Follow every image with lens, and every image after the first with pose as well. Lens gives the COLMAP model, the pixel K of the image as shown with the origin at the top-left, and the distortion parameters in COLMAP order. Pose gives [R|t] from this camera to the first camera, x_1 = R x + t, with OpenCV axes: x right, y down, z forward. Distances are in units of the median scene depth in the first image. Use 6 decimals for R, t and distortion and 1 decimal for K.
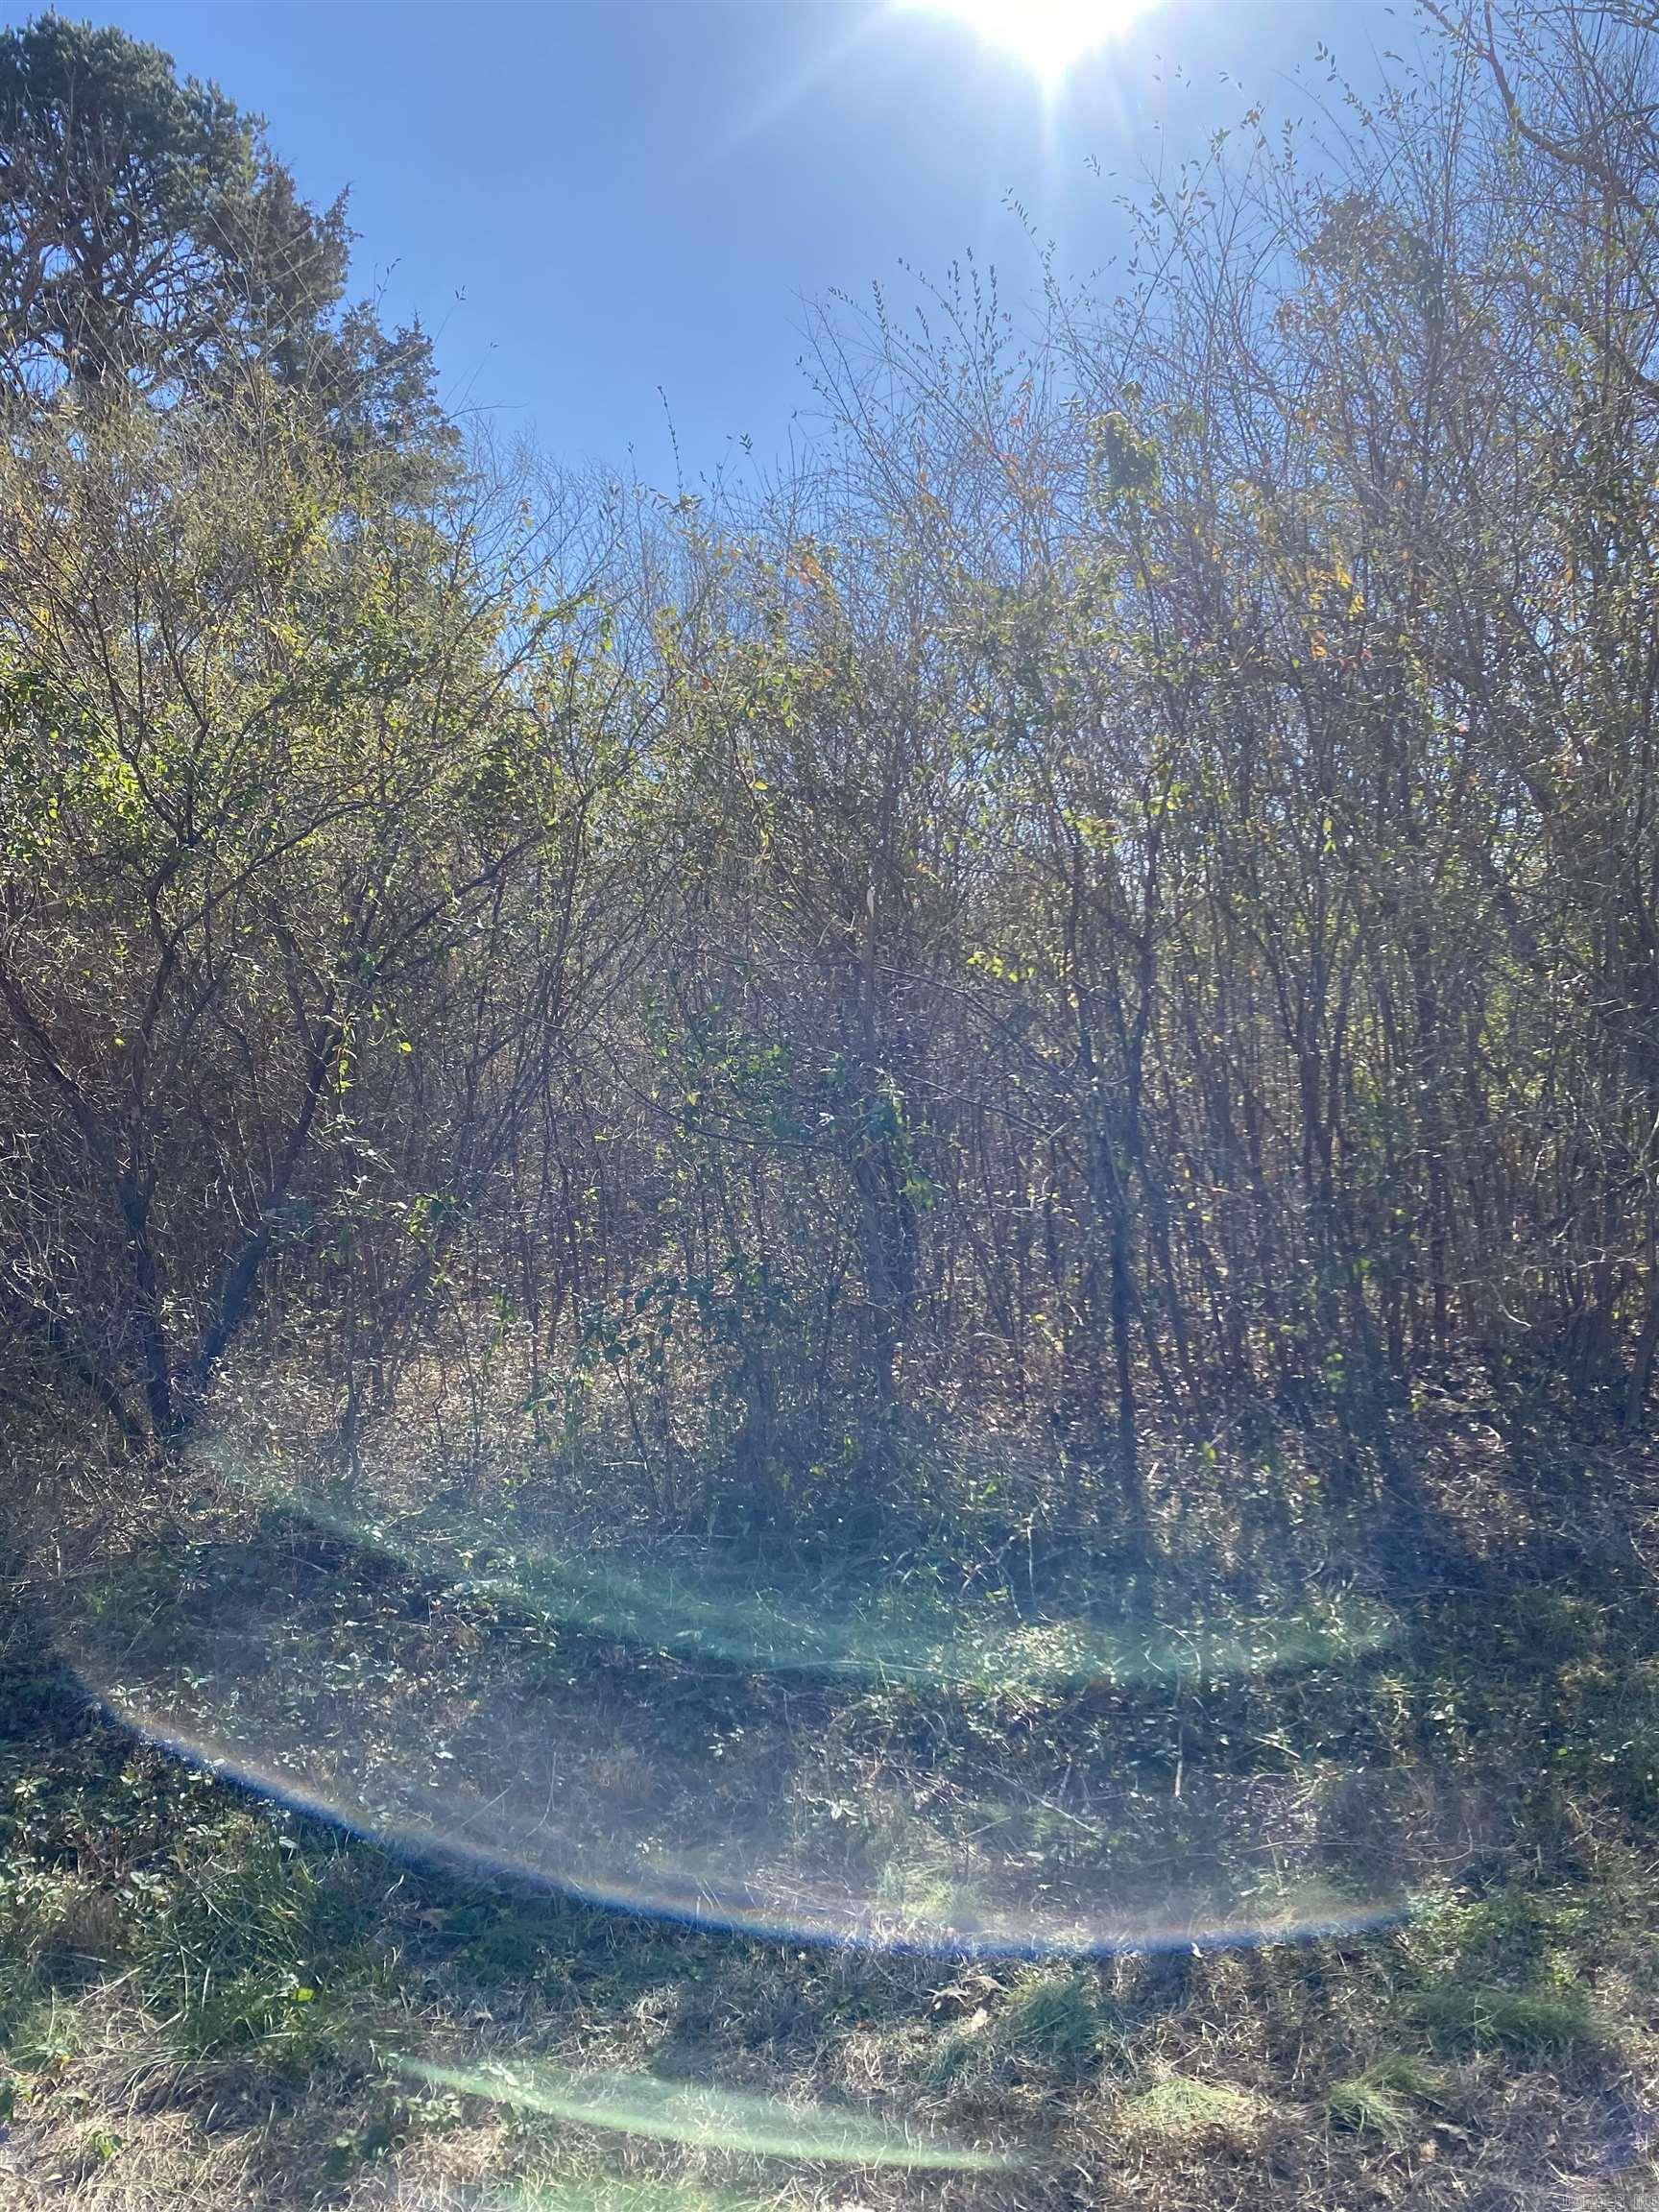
lens RADIAL K [[1634.5, 0, 831.5], [0, 1634.5, 1107.3], [0, 0, 1]] dist [0.006058, -0.020631]
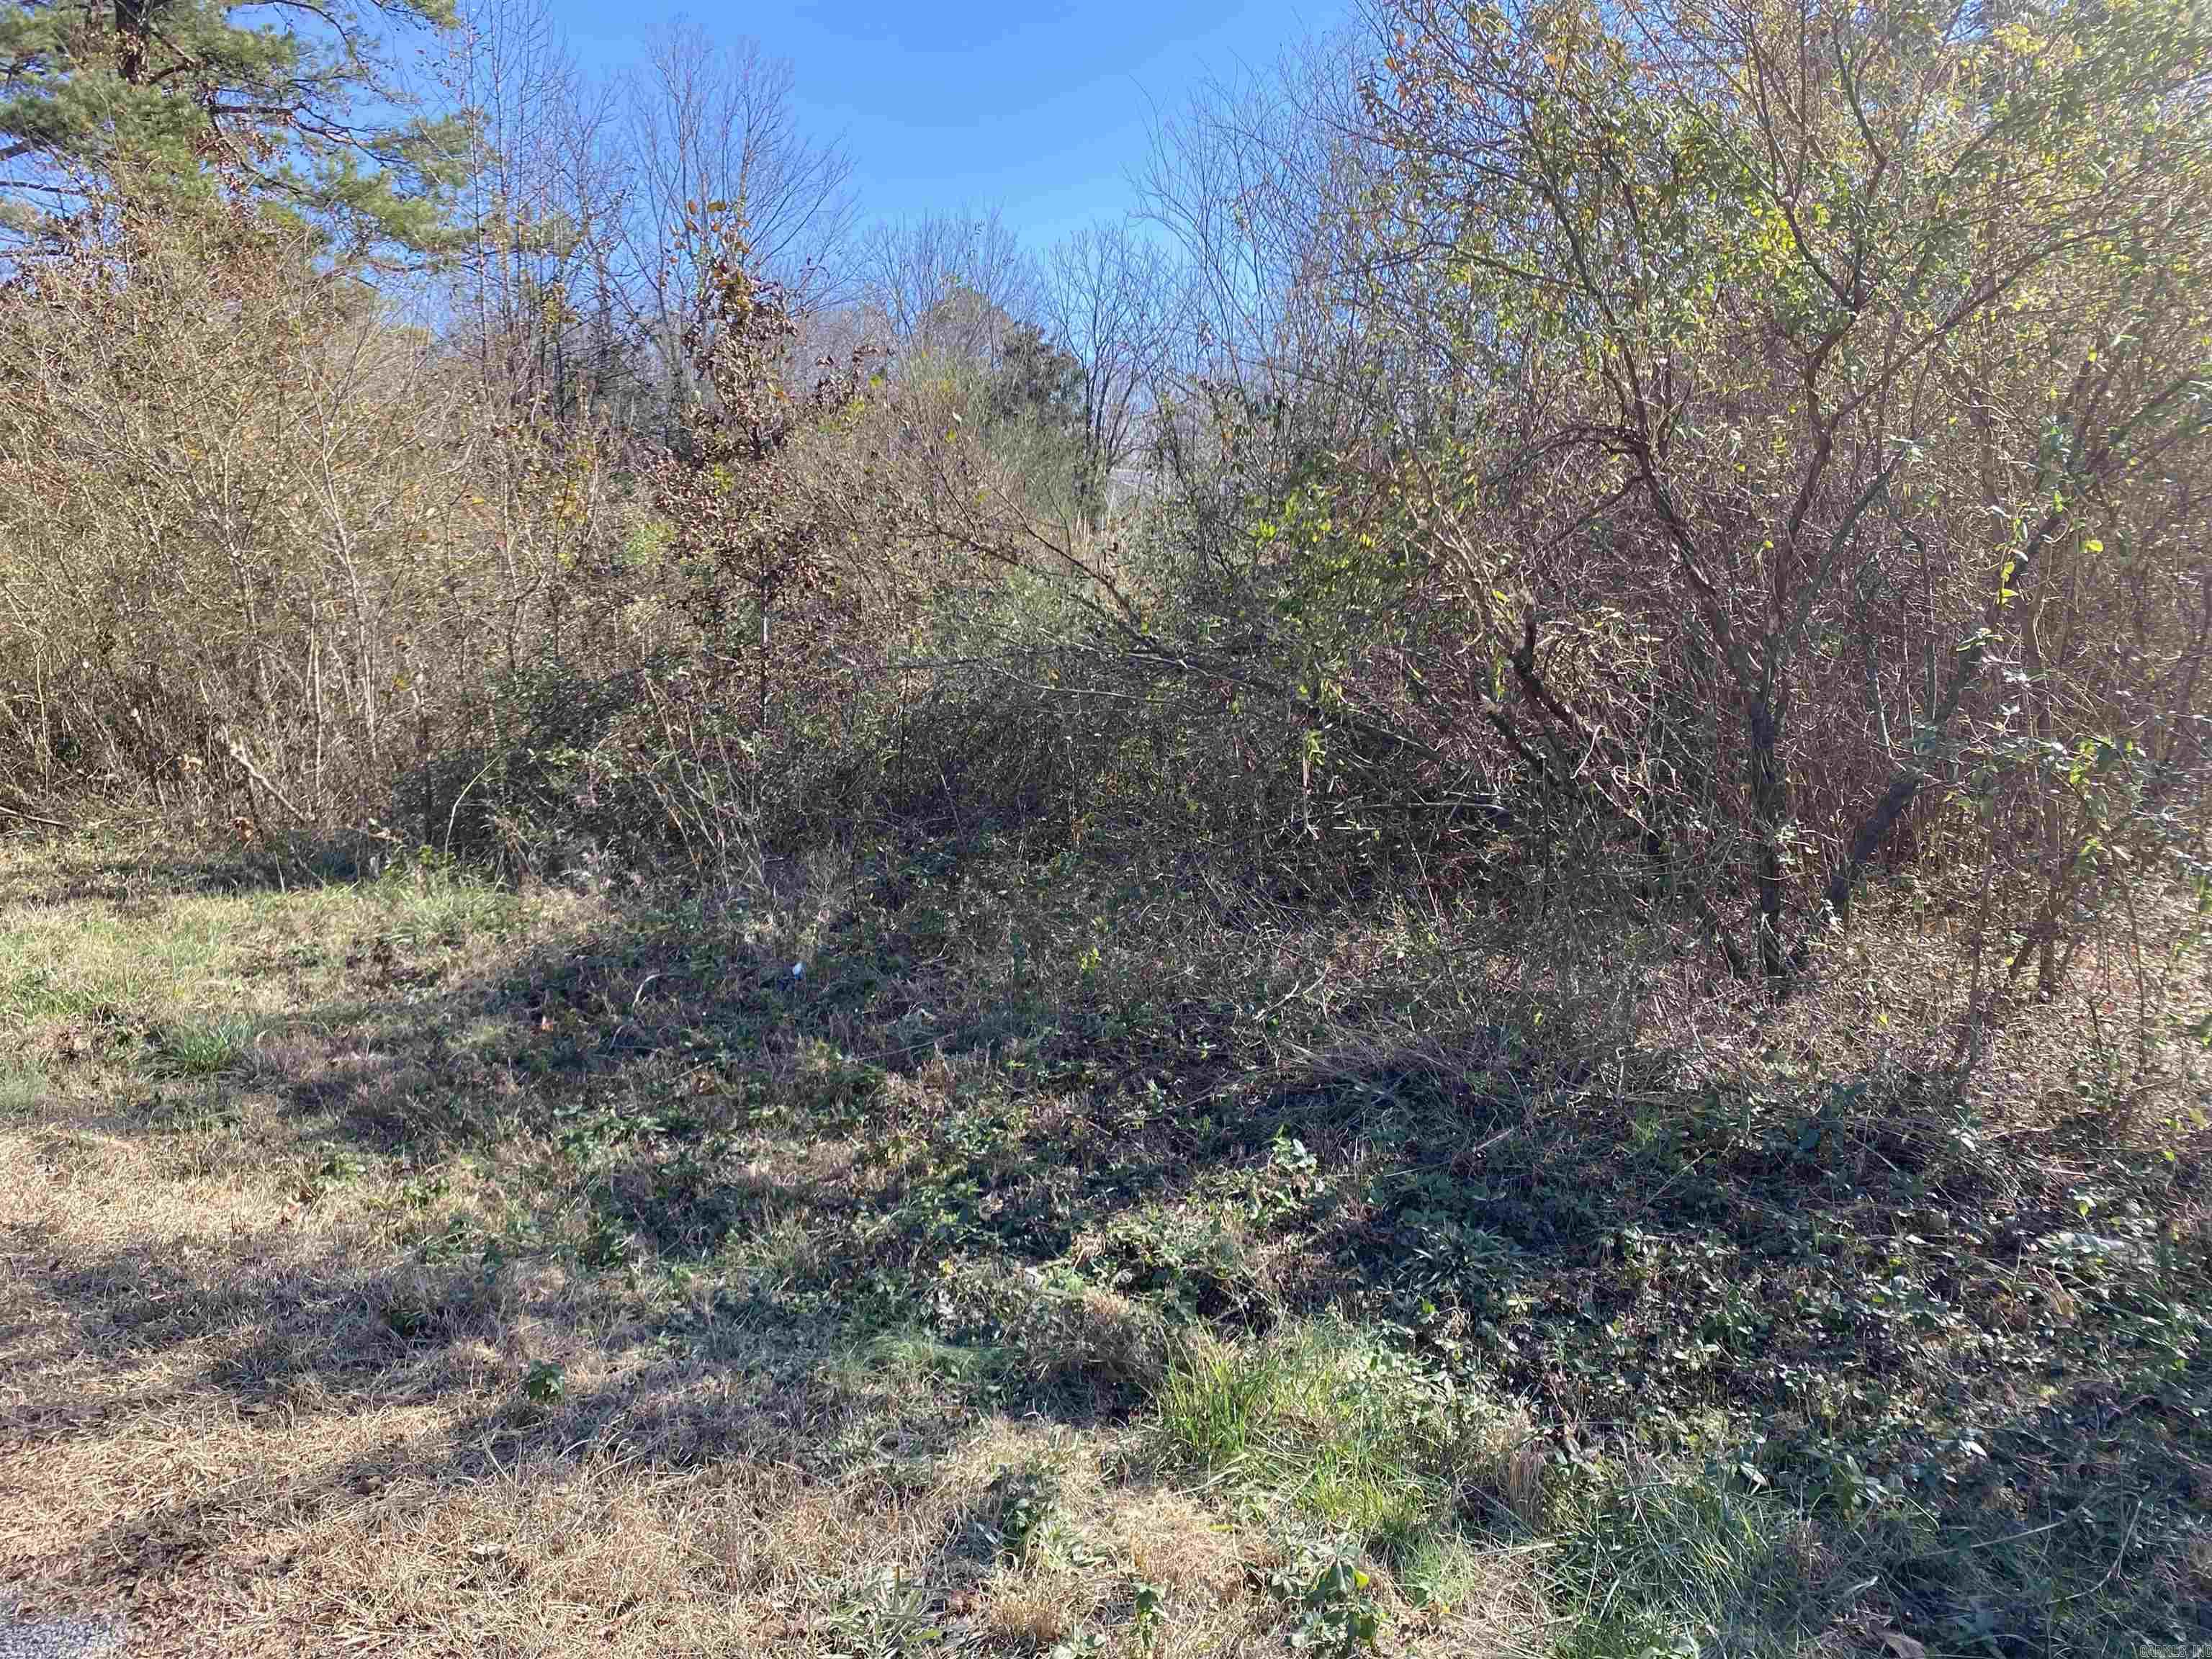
lens RADIAL K [[1634.5, 0, 1106.6], [0, 1634.5, 819.1], [0, 0, 1]] dist [0.006058, -0.020631]
pose [[0.663889, 0.127108, -0.736950, 0.018525], [-0.045478, 0.990488, 0.129869, 0.014477], [0.746447, -0.052703, 0.663354, 0.150914]]
